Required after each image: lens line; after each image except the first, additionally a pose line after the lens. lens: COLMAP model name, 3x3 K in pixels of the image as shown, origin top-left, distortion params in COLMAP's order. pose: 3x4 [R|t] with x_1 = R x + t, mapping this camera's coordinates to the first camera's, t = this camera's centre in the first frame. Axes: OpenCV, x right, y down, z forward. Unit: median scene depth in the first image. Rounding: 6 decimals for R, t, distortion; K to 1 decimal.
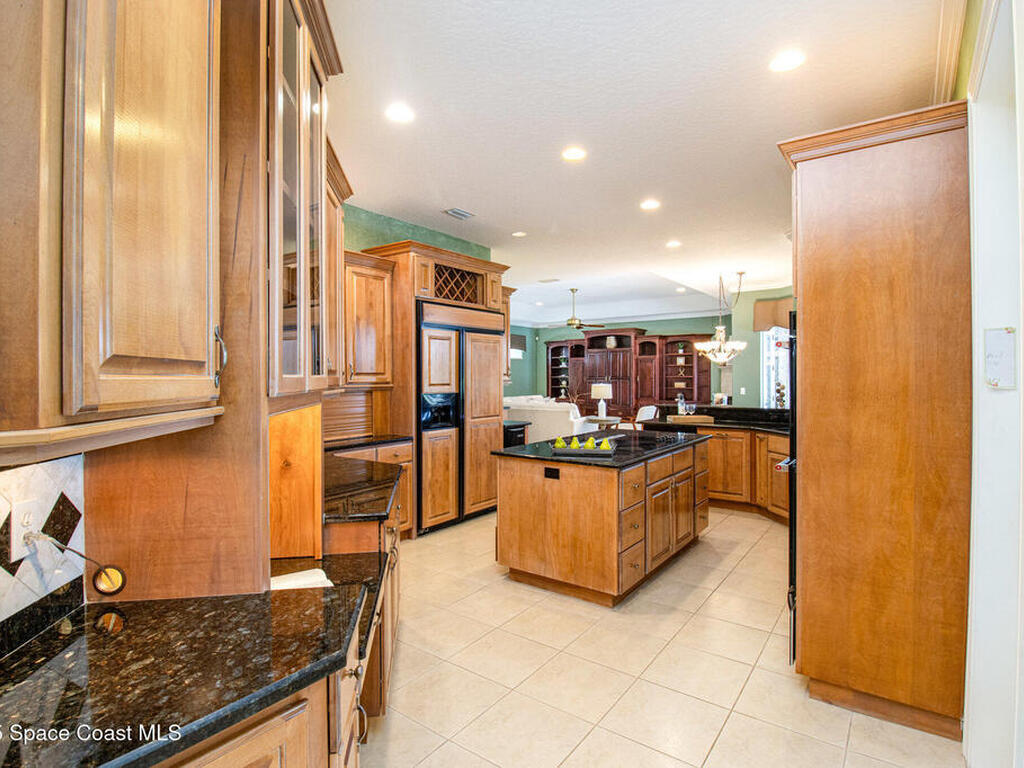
lens RADIAL K [[536.9, 0, 508.9], [0, 536.9, 379.7], [0, 0, 1]] dist [-0.004172, -0.000427]
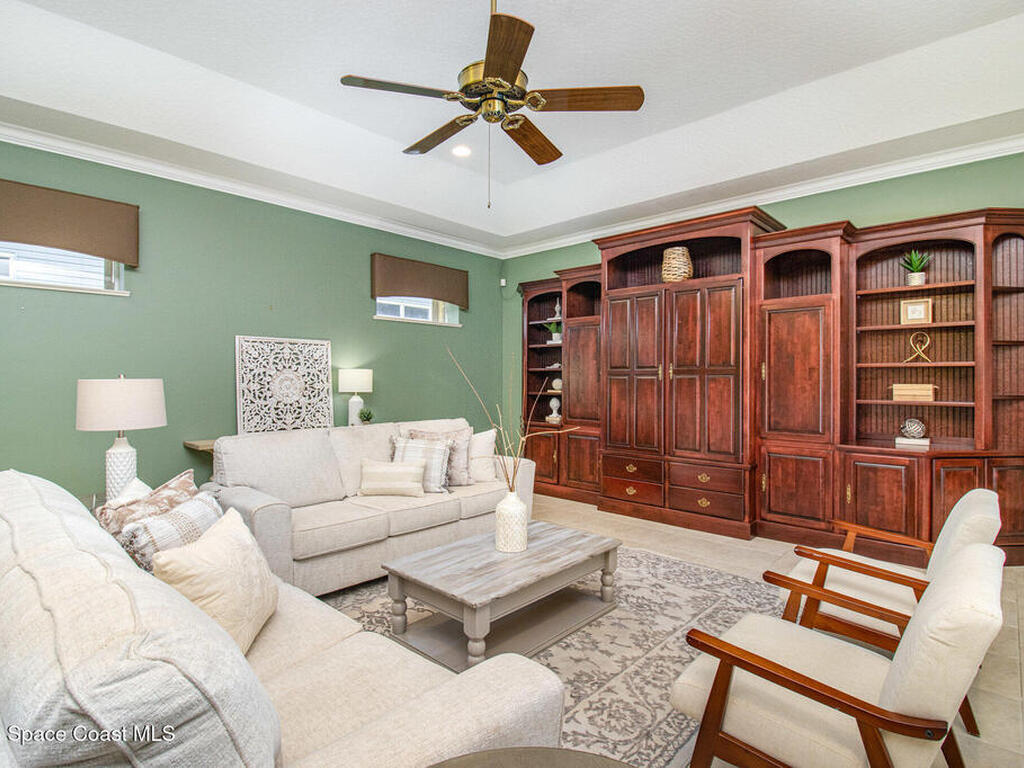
lens RADIAL K [[536.9, 0, 515.6], [0, 536.9, 379.5], [0, 0, 1]] dist [-0.004172, -0.000427]
pose [[0.993004, 0.001527, -0.118073, 0.120271], [-0.001242, 0.999996, 0.002483, 0.002045], [0.118076, -0.002319, 0.993002, 0.602617]]
